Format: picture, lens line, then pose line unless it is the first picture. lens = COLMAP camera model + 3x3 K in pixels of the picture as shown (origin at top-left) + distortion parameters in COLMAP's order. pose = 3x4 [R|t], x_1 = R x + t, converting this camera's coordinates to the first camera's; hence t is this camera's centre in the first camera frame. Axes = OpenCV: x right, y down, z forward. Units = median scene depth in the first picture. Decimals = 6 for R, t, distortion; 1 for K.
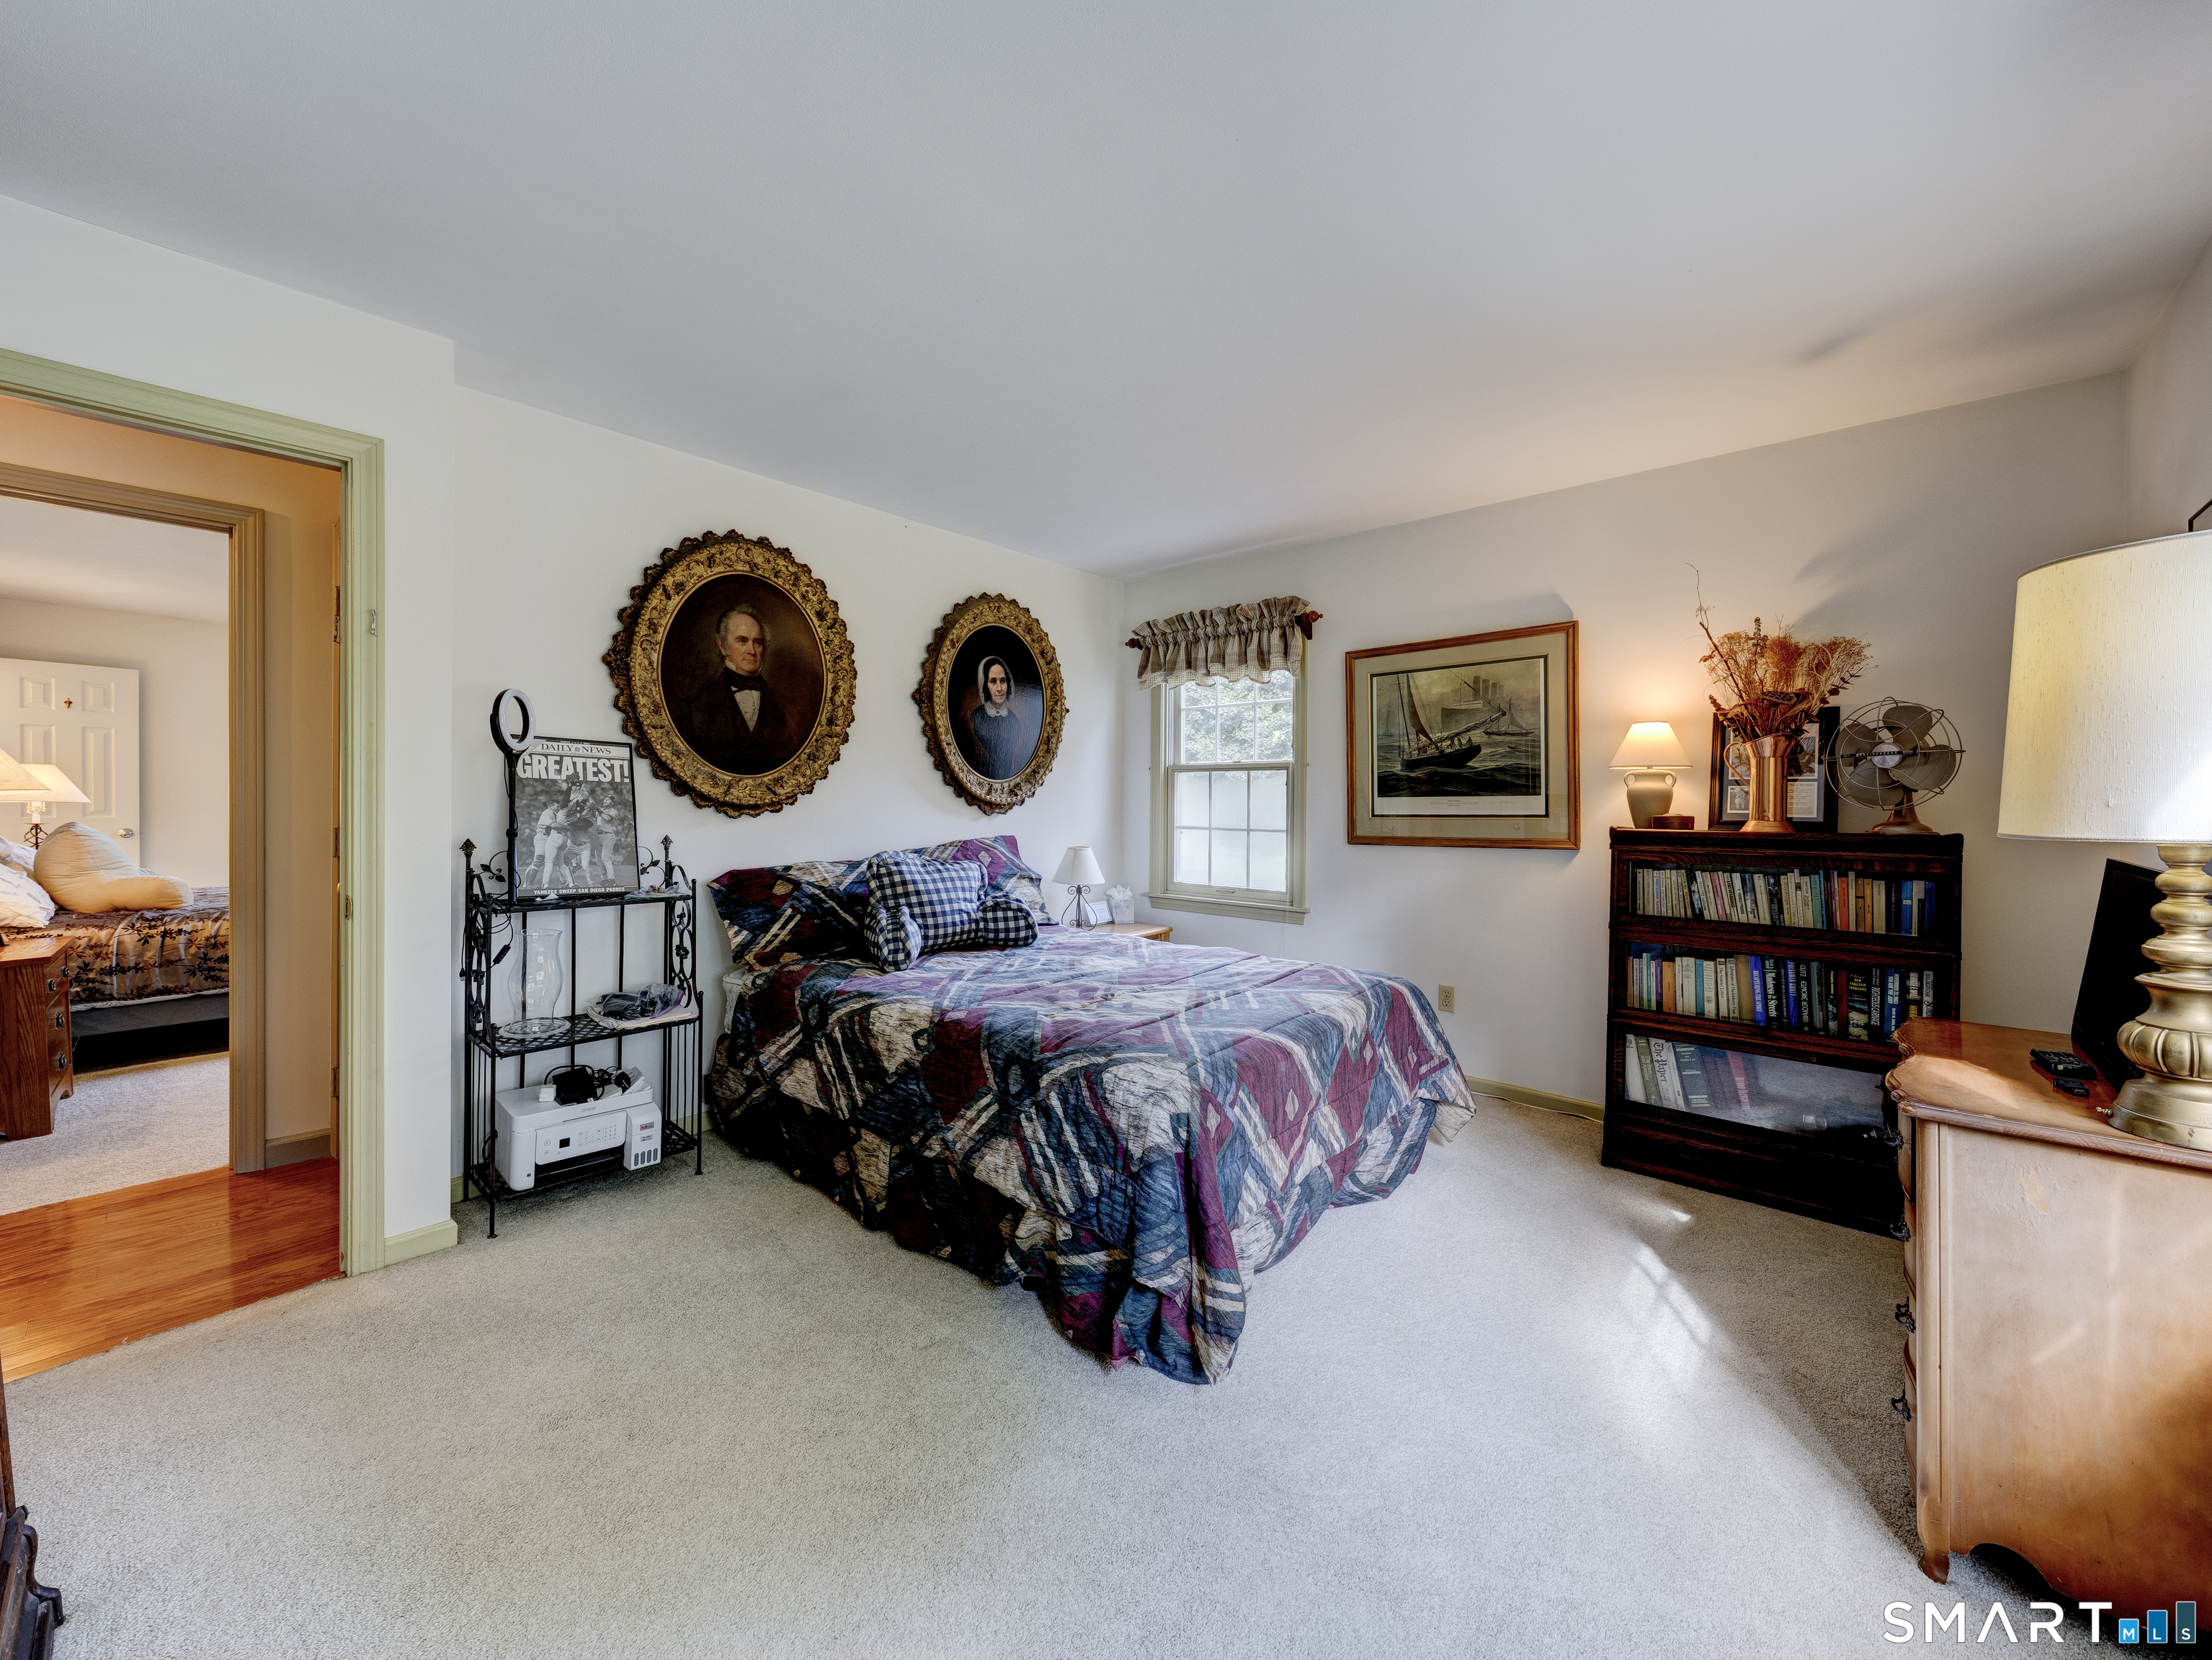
lens RADIAL K [[846.1, 0, 1106.0], [0, 846.1, 830.0], [0, 0, 1]] dist [-0.000814, -0.000066]
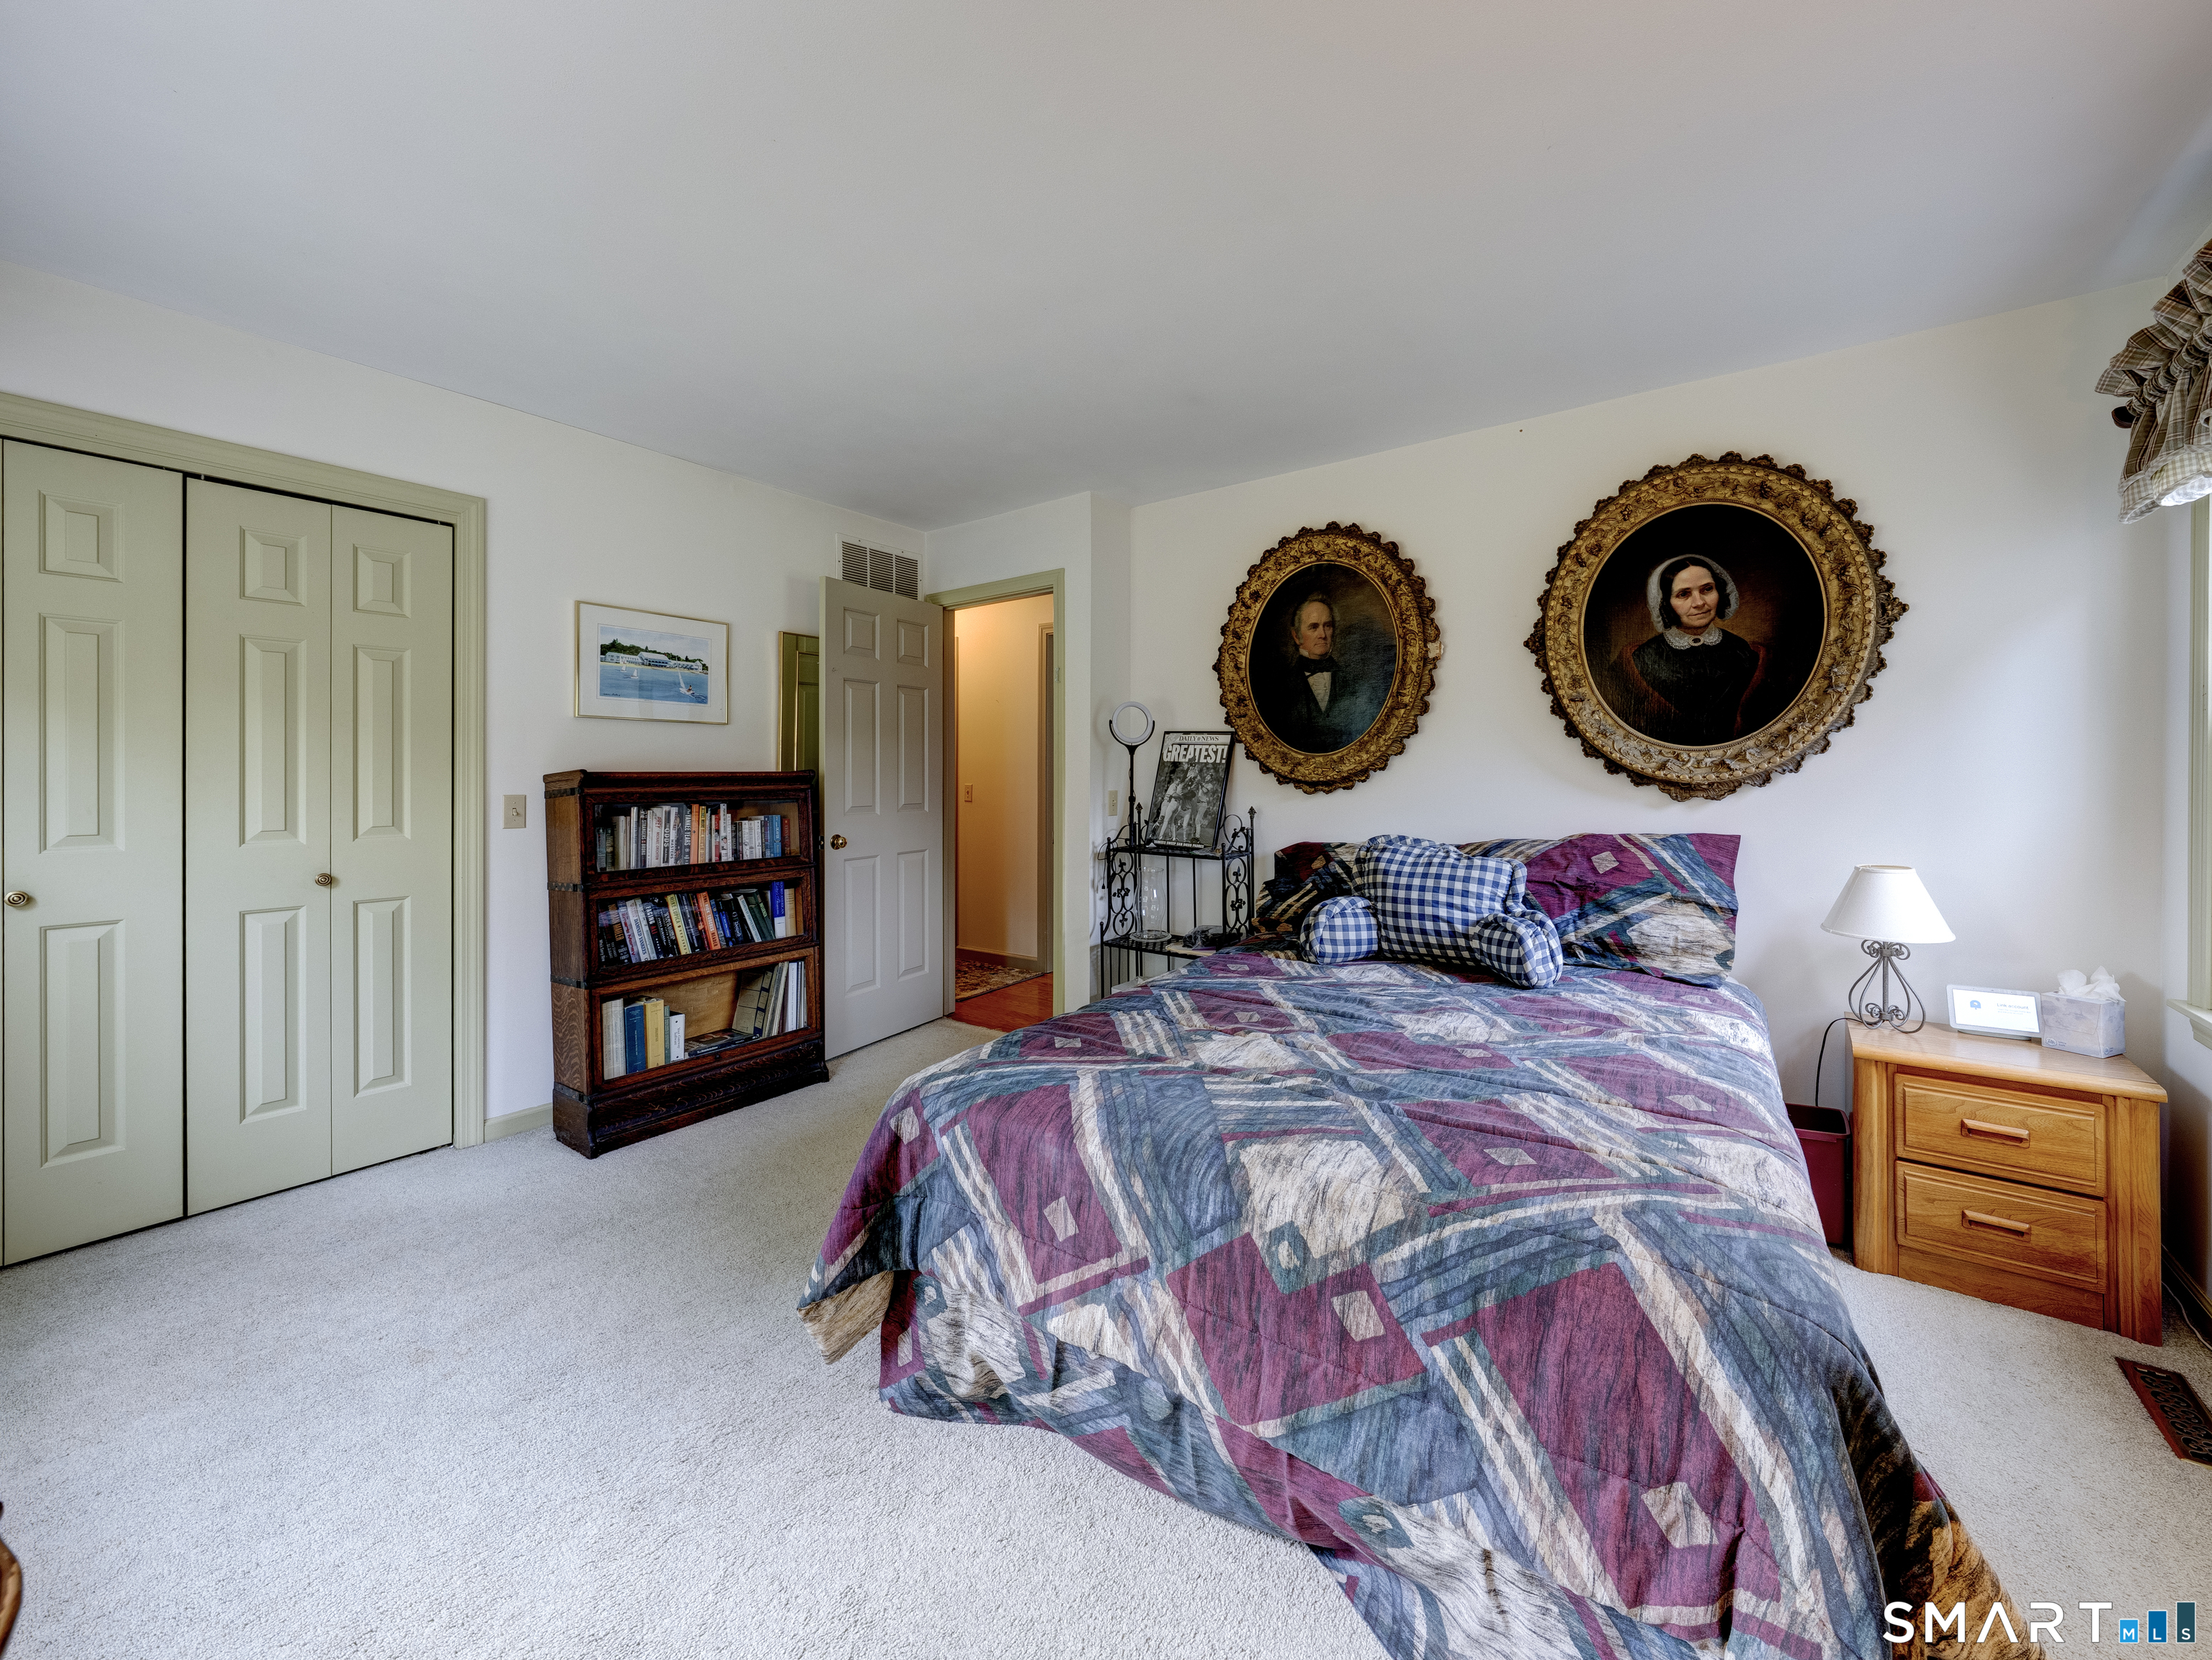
lens RADIAL K [[836.9, 0, 1105.3], [0, 836.9, 796.5], [0, 0, 1]] dist [0.001804, 0.000203]
pose [[0.096309, 0.019890, -0.995153, 0.604469], [-0.039780, 0.999078, 0.016119, -0.017994], [0.994556, 0.038034, 0.097011, 0.653780]]
